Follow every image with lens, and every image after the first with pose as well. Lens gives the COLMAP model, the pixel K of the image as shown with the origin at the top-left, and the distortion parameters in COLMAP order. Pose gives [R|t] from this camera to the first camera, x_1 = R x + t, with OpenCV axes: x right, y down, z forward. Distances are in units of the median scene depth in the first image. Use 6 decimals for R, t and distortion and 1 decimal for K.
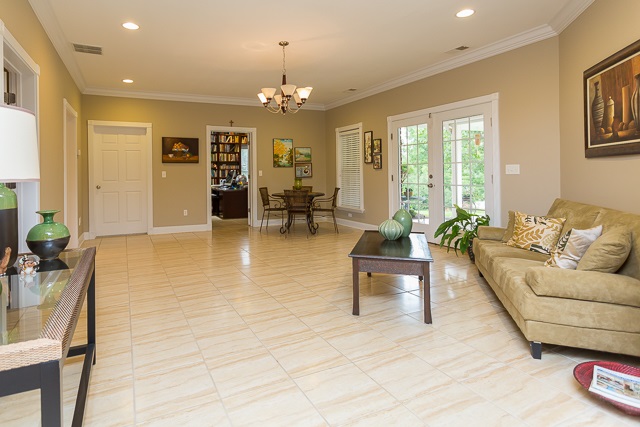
lens RADIAL K [[372.4, 0, 317.6], [0, 372.4, 210.5], [0, 0, 1]] dist [-0.001700, -0.000089]
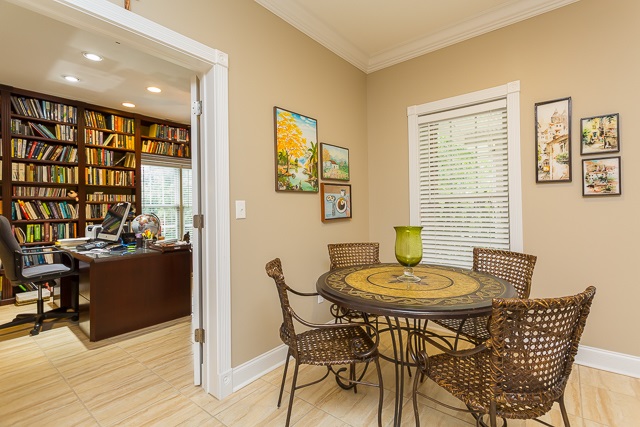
lens RADIAL K [[293.5, 0, 325.1], [0, 293.5, 218.8], [0, 0, 1]] dist [0.012530, 0.000460]
pose [[0.920870, -0.011849, 0.389691, -0.173092], [0.041880, 0.996761, -0.068656, -0.068590], [-0.387615, 0.079544, 0.918383, 0.712056]]
